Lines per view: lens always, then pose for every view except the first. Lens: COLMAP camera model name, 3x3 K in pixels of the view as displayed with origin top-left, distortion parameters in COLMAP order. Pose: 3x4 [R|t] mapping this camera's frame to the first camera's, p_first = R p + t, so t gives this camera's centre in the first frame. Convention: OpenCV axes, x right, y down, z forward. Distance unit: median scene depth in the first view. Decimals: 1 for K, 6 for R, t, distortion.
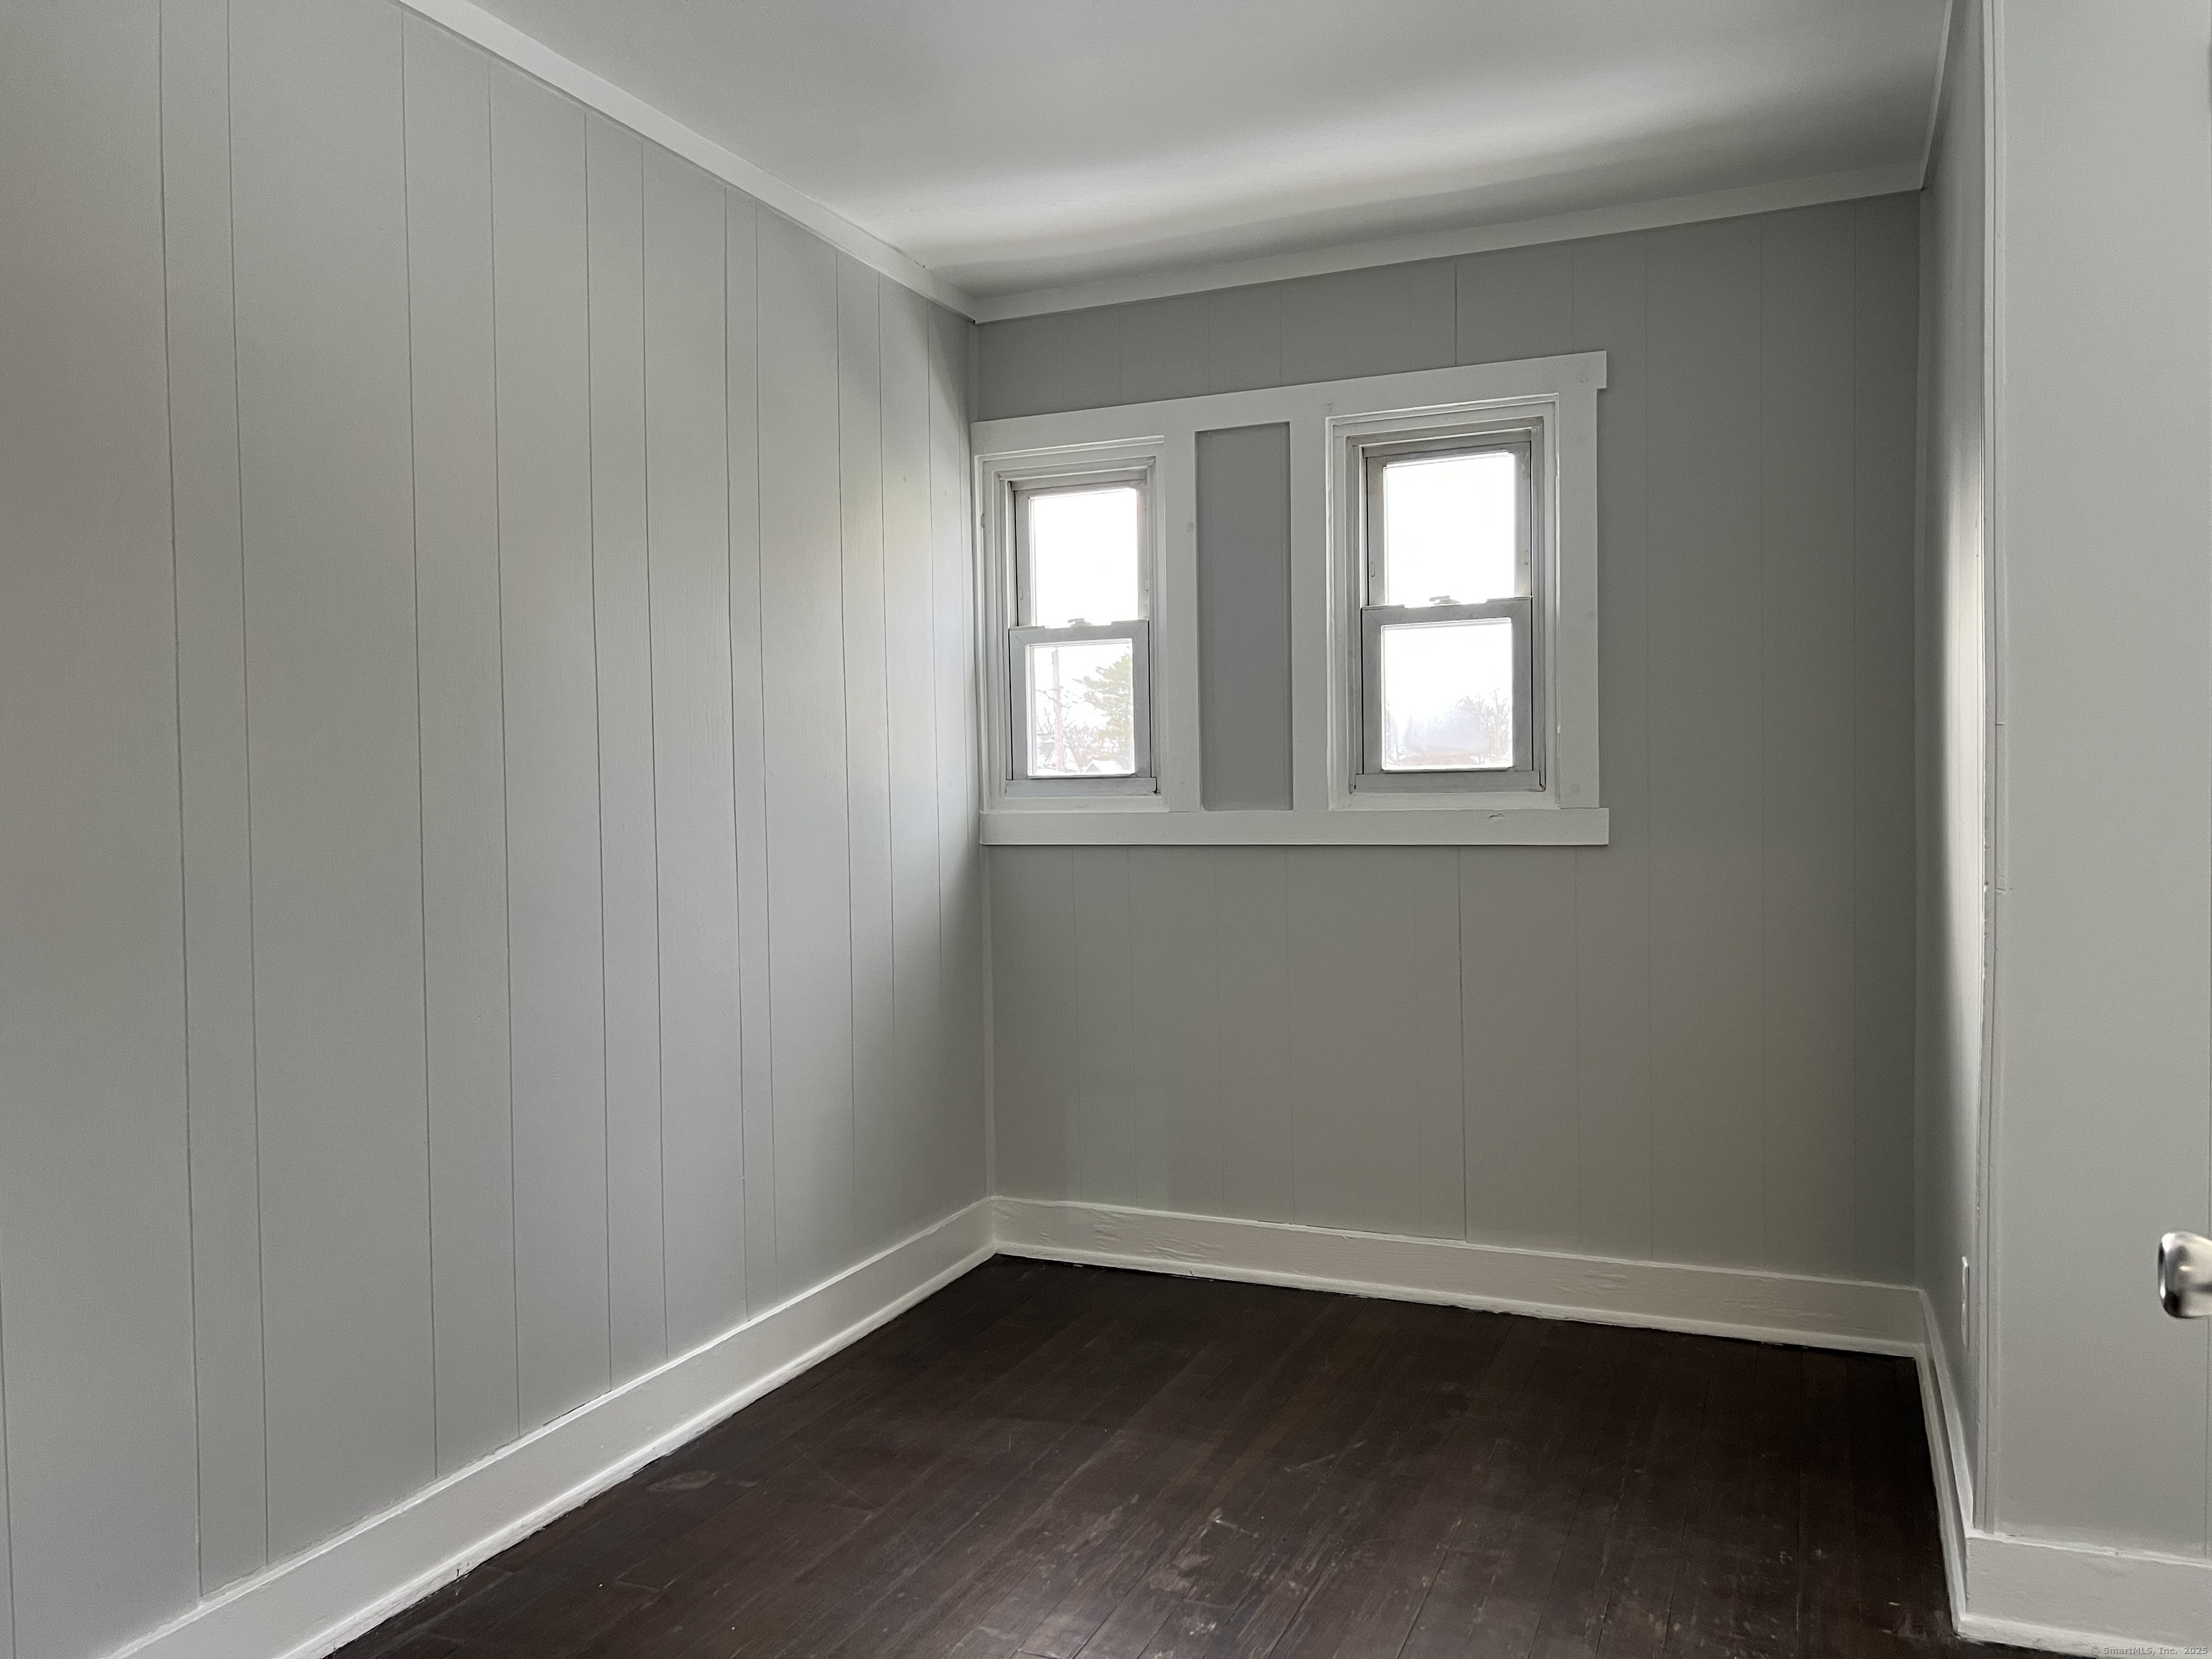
lens RADIAL K [[1655.4, 0, 1103.3], [0, 1655.4, 840.6], [0, 0, 1]] dist [0.082377, -0.126210]
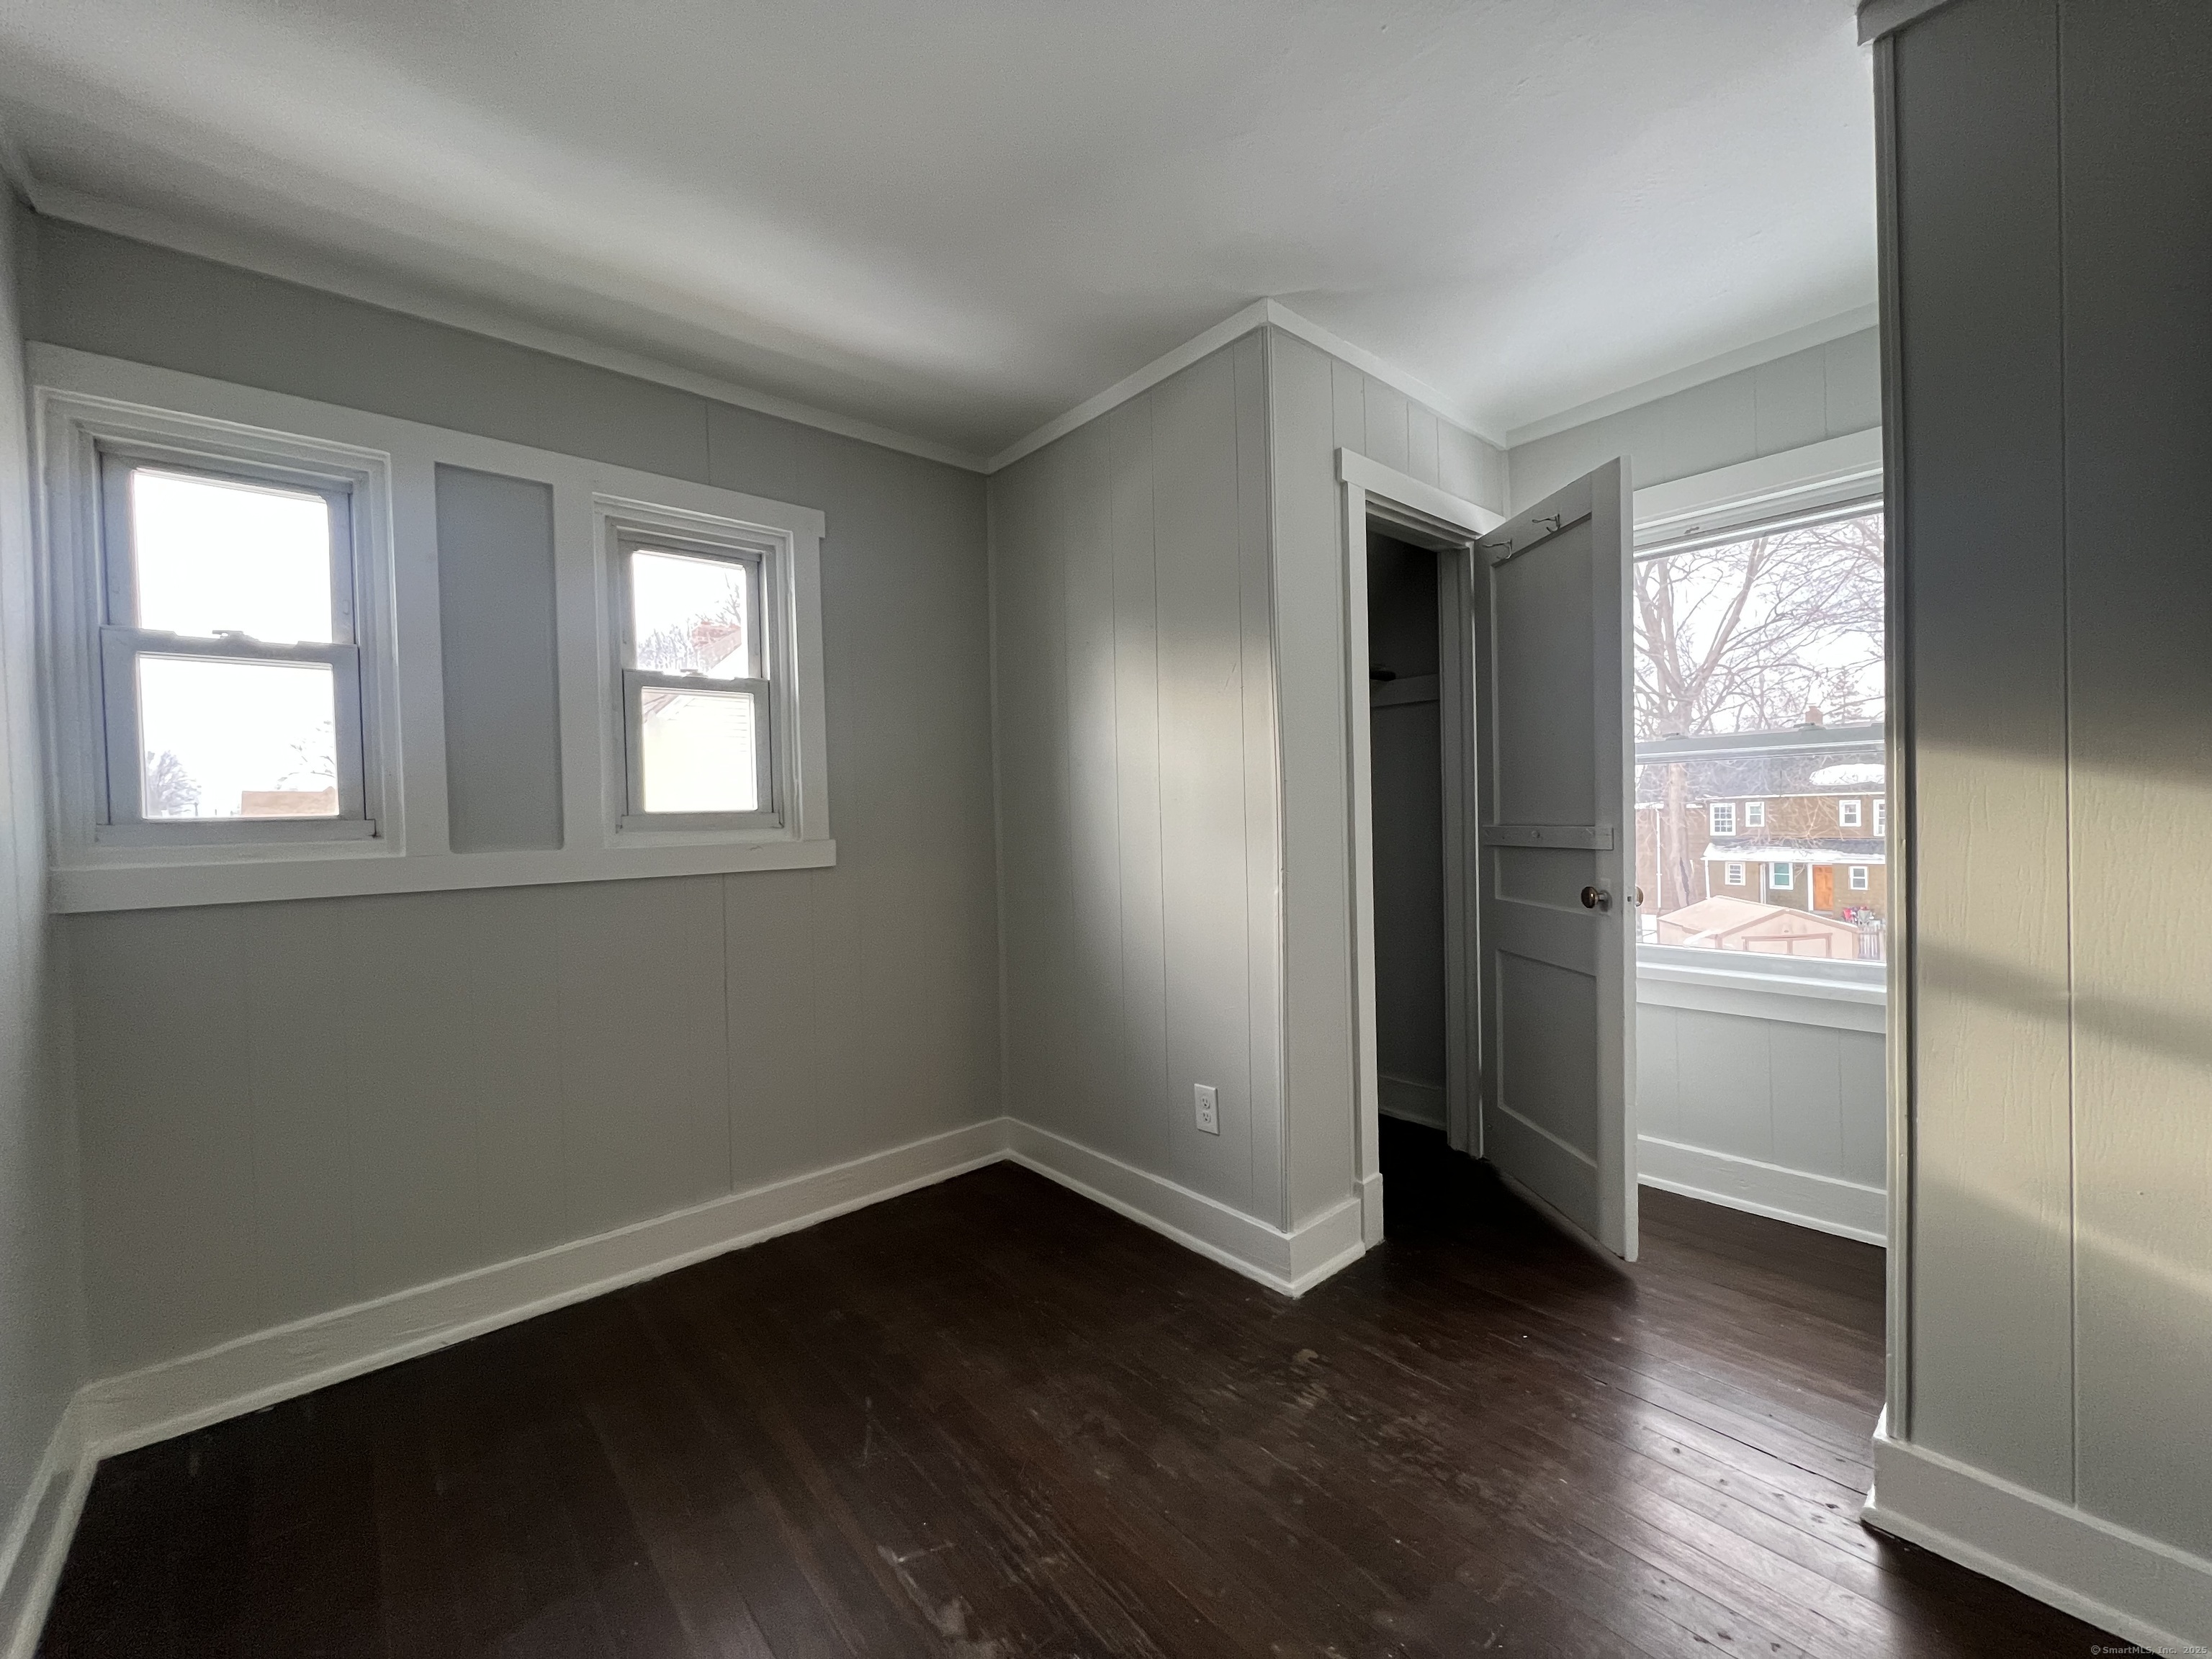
lens RADIAL K [[883.3, 0, 1101.1], [0, 883.3, 822.8], [0, 0, 1]] dist [-0.000425, -0.000234]
pose [[0.432068, -0.008600, 0.901800, -0.246186], [0.042625, 0.999032, -0.010895, -0.015284], [-0.900833, 0.043146, 0.432016, 0.452719]]
